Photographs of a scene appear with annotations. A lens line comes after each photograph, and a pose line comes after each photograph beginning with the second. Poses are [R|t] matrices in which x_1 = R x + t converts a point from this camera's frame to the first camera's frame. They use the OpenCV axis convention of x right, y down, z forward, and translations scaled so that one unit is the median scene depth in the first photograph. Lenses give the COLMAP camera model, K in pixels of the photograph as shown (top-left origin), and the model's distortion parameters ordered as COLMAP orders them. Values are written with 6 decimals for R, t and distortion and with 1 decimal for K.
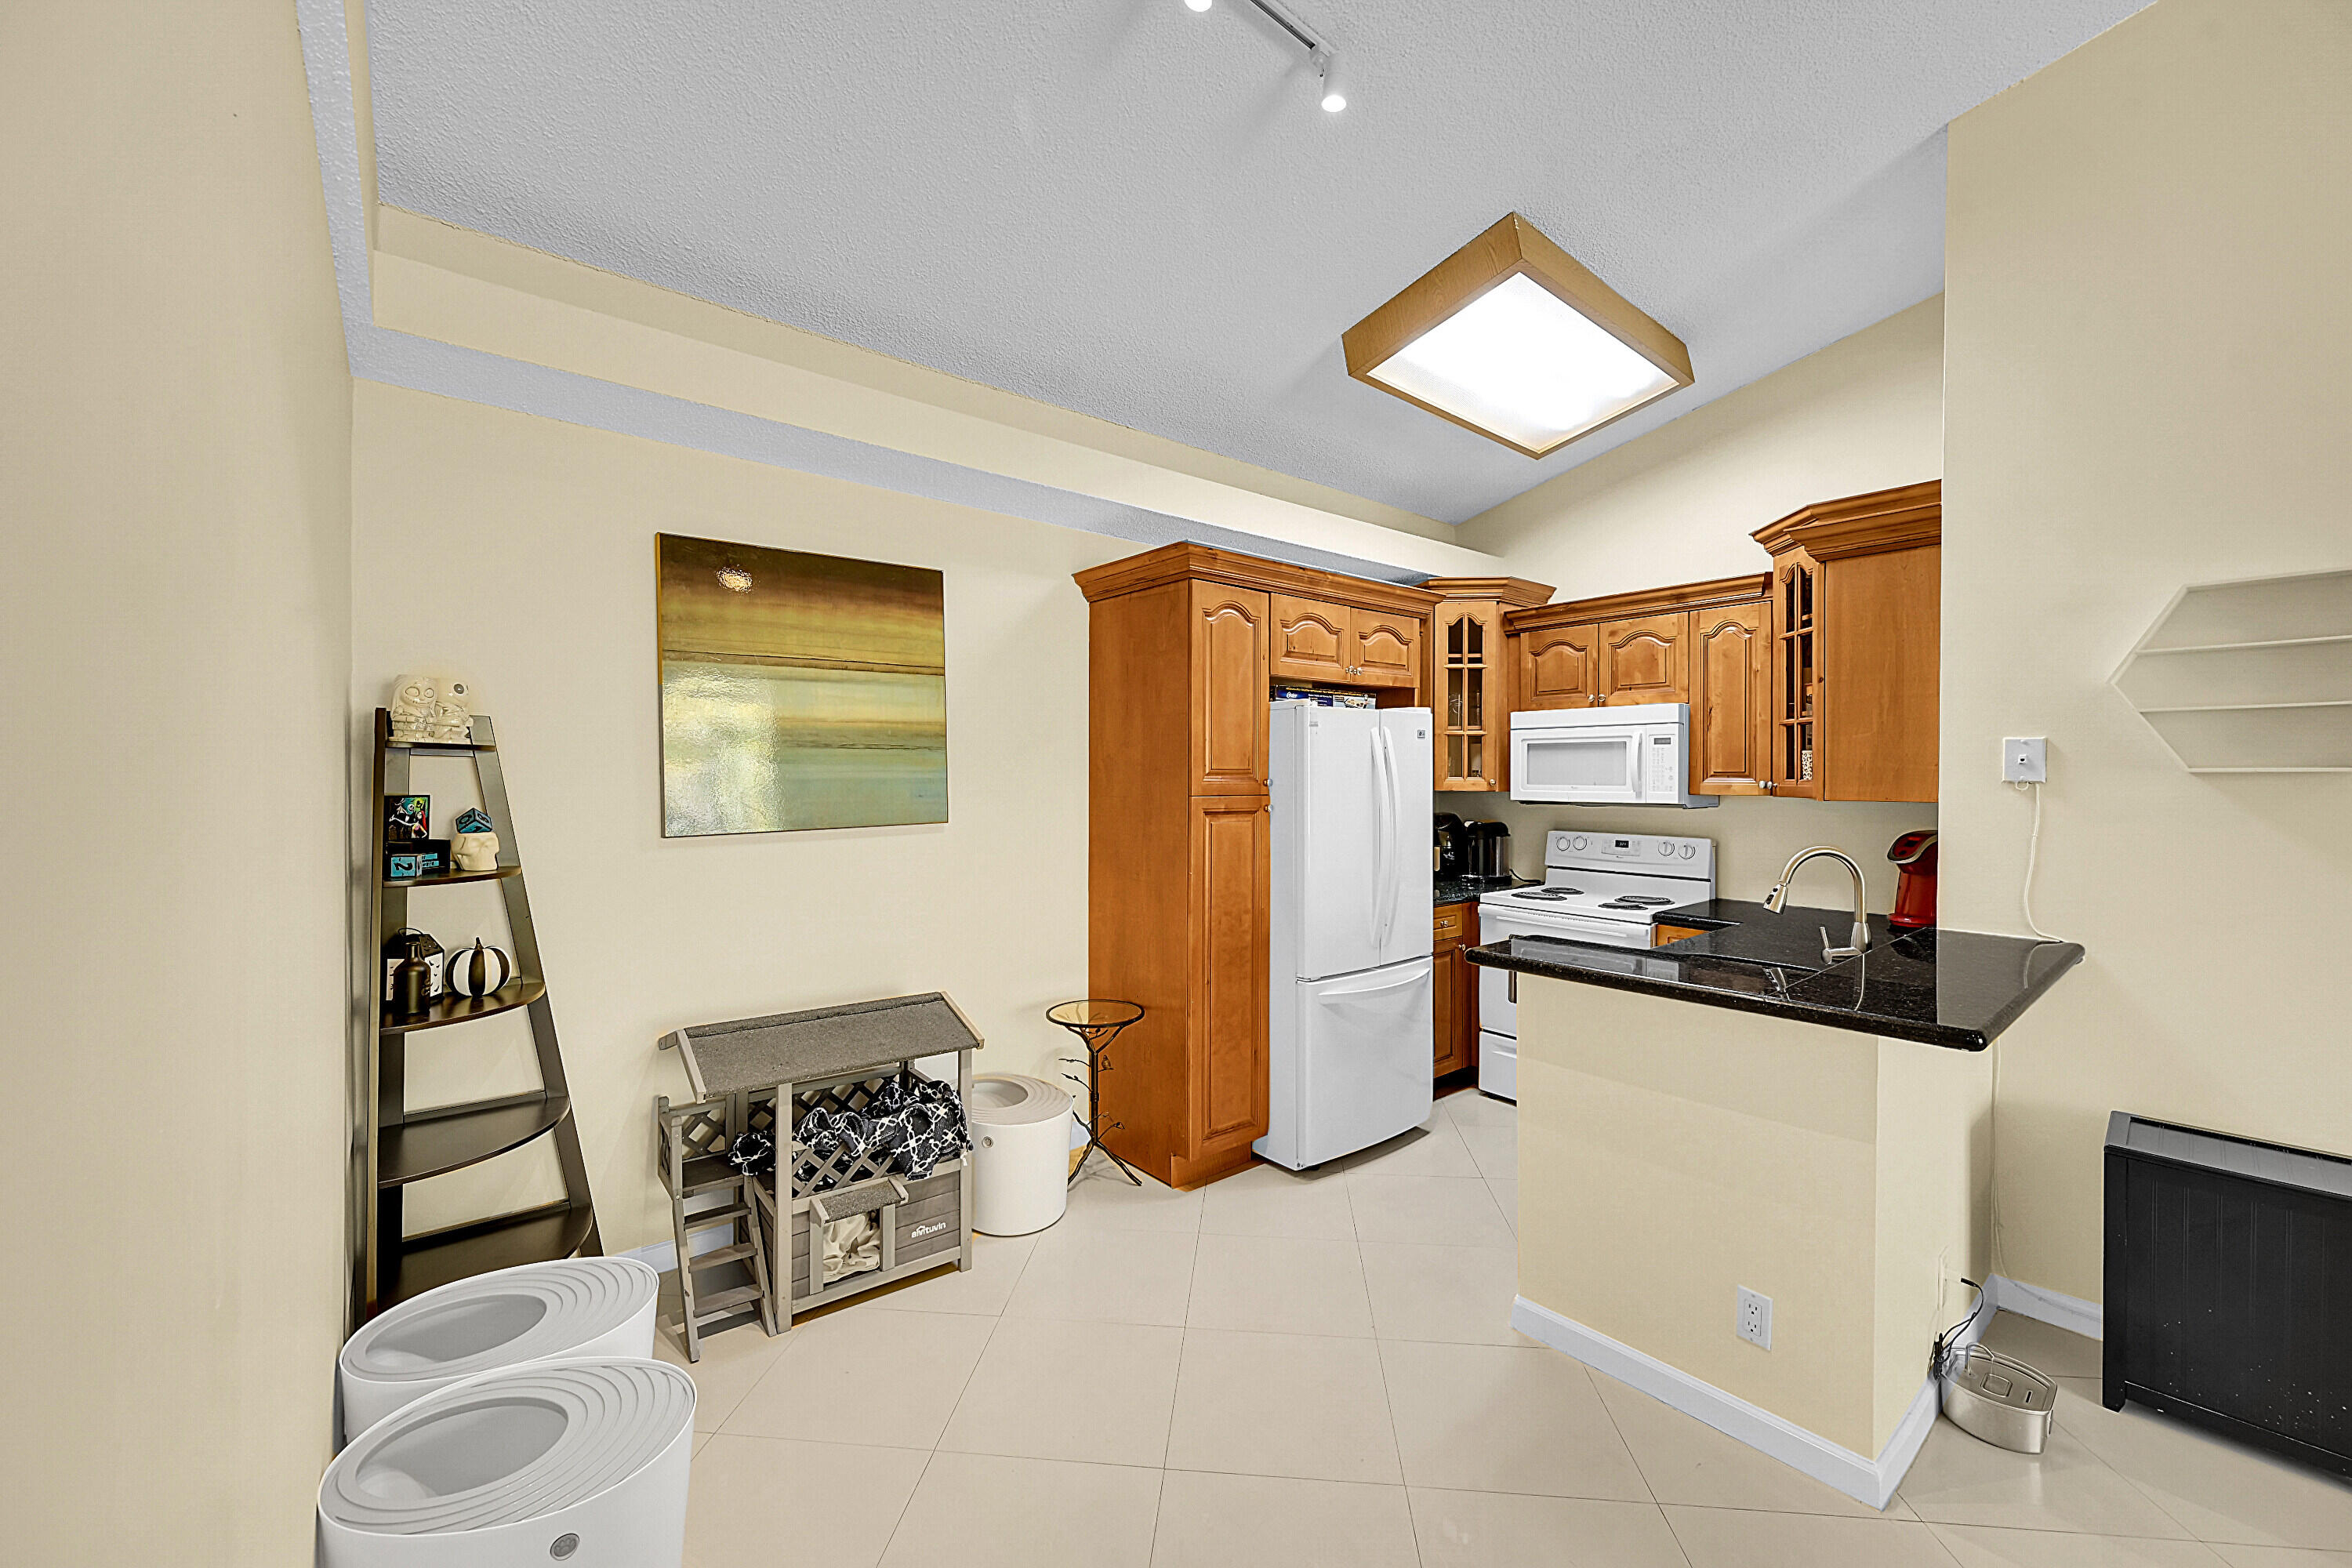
lens RADIAL K [[937.3, 0, 1184.3], [0, 937.3, 780.8], [0, 0, 1]] dist [-0.000259, 0.000155]
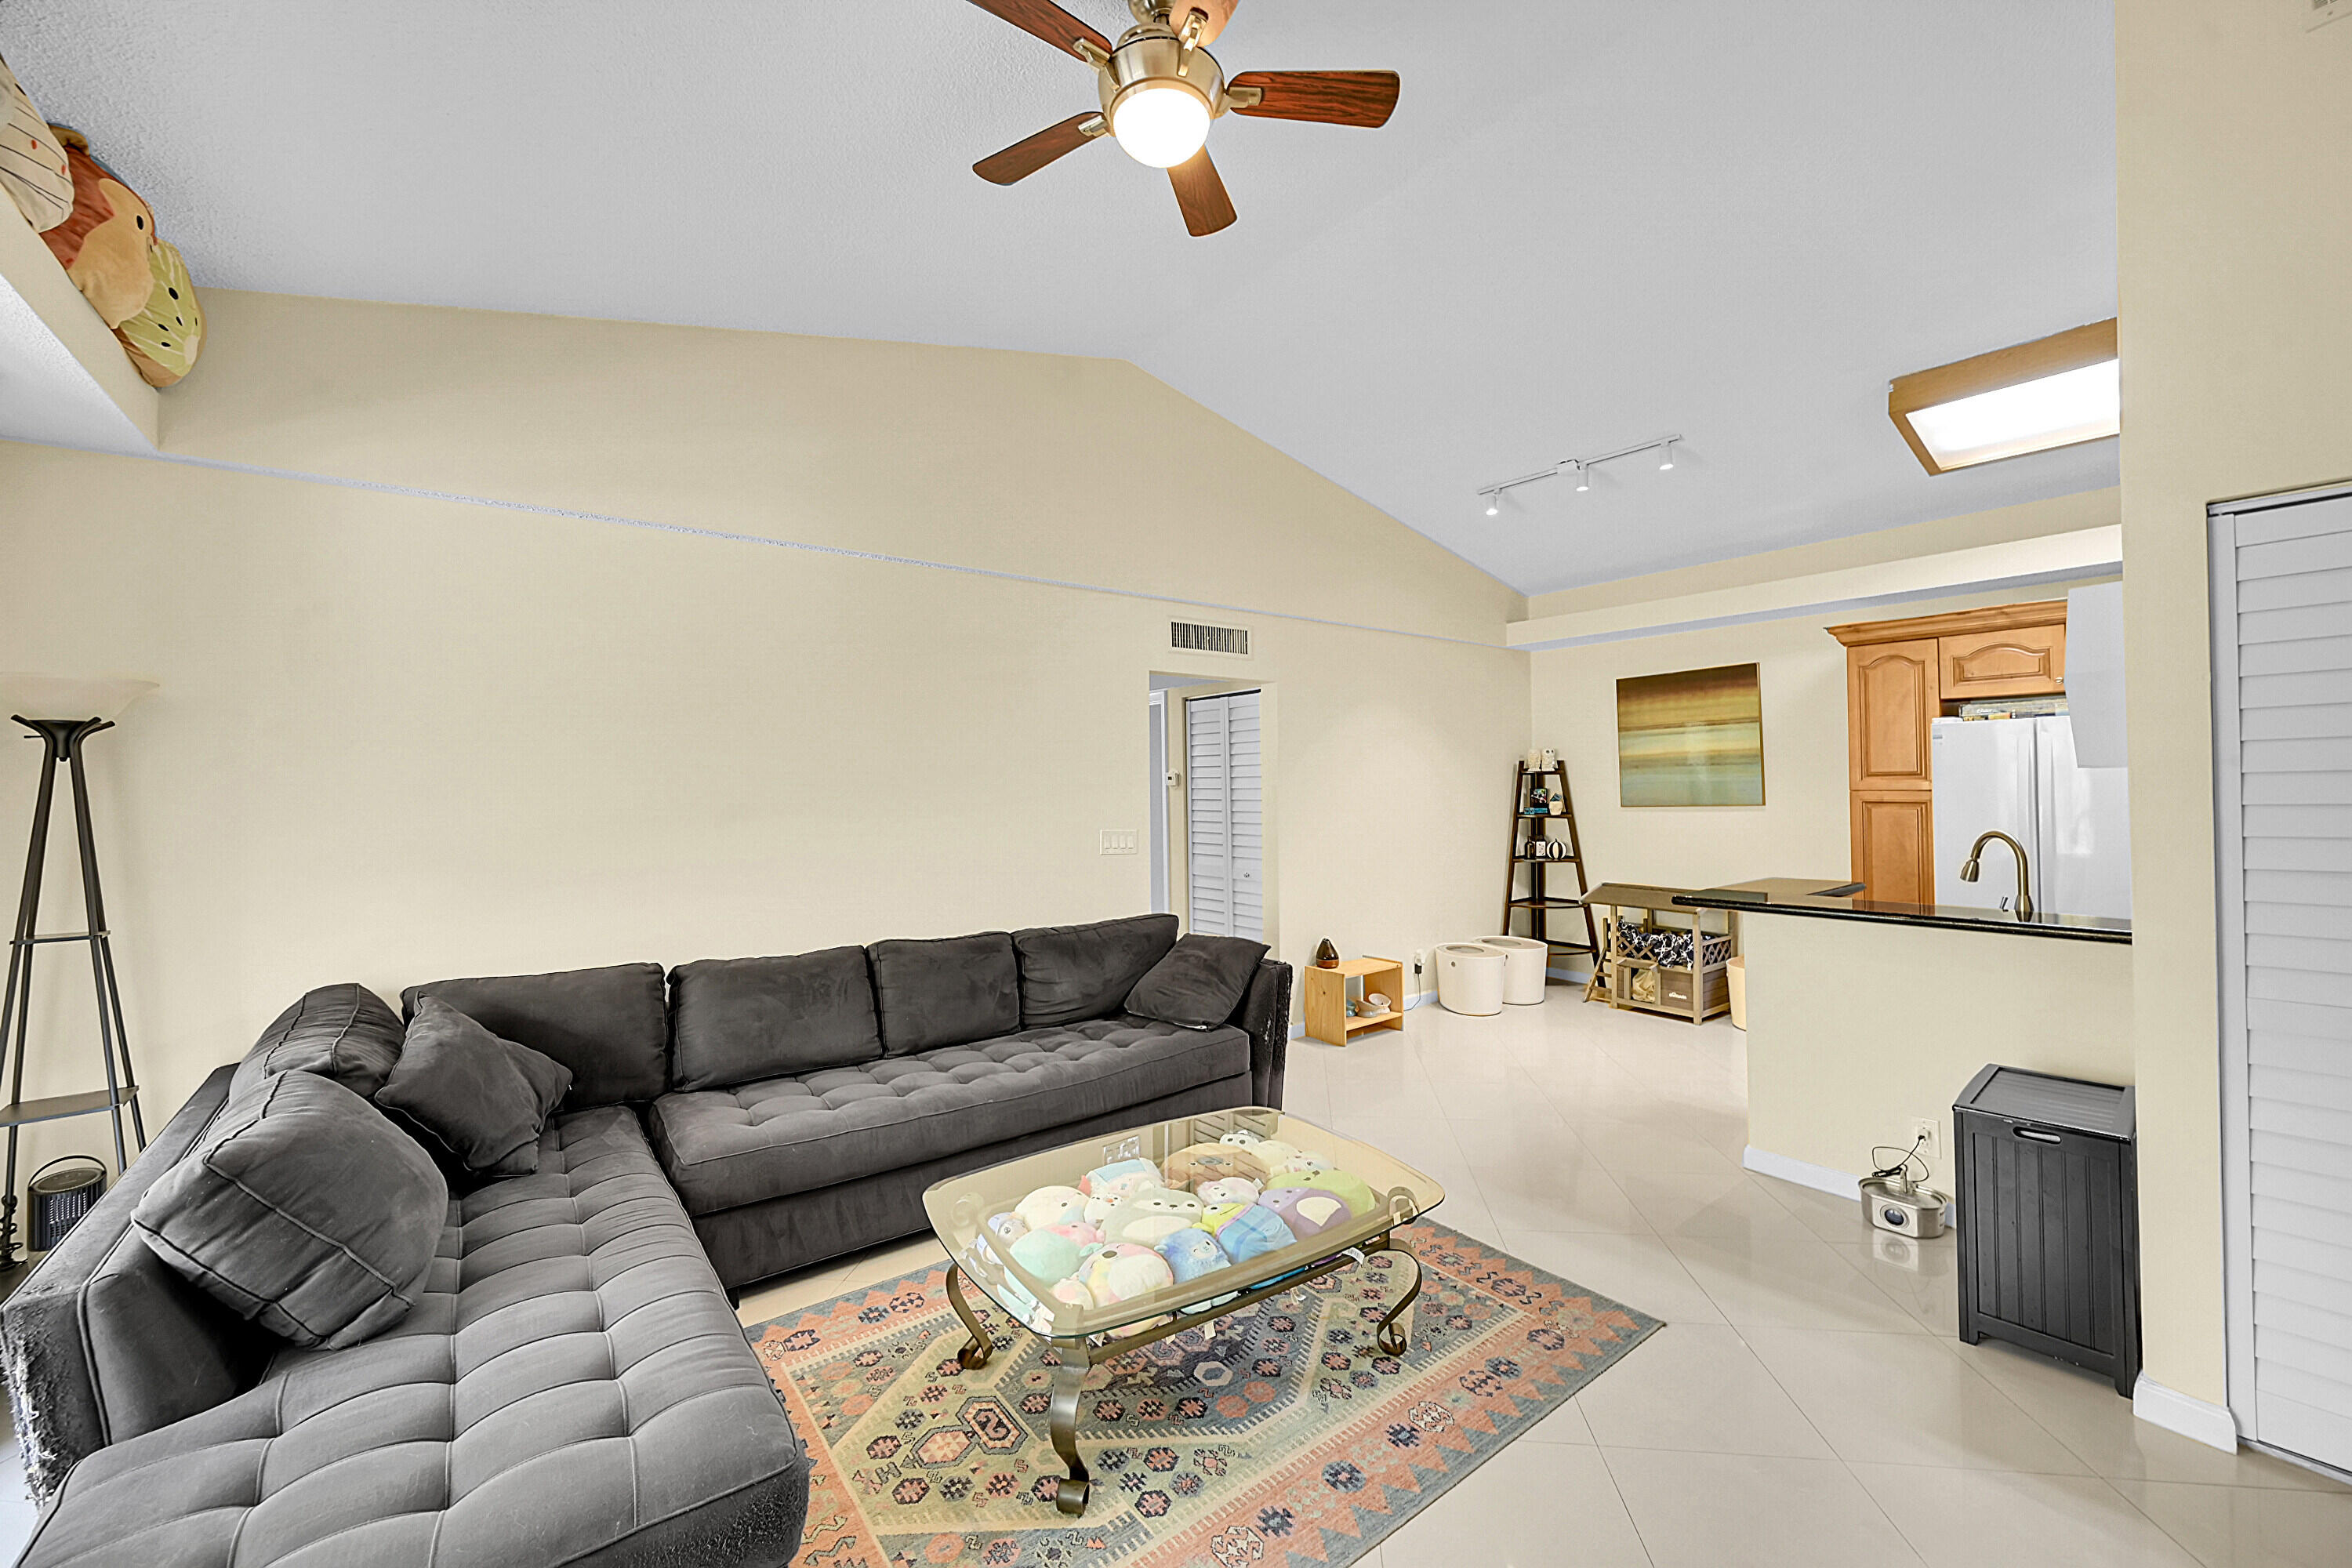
lens RADIAL K [[937.3, 0, 1184.3], [0, 937.3, 780.8], [0, 0, 1]] dist [-0.000259, 0.000155]
pose [[-0.027596, -0.007933, -0.999588, 1.432345], [0.008797, 0.999928, -0.008179, 0.003504], [0.999580, -0.009019, -0.027524, -0.032224]]
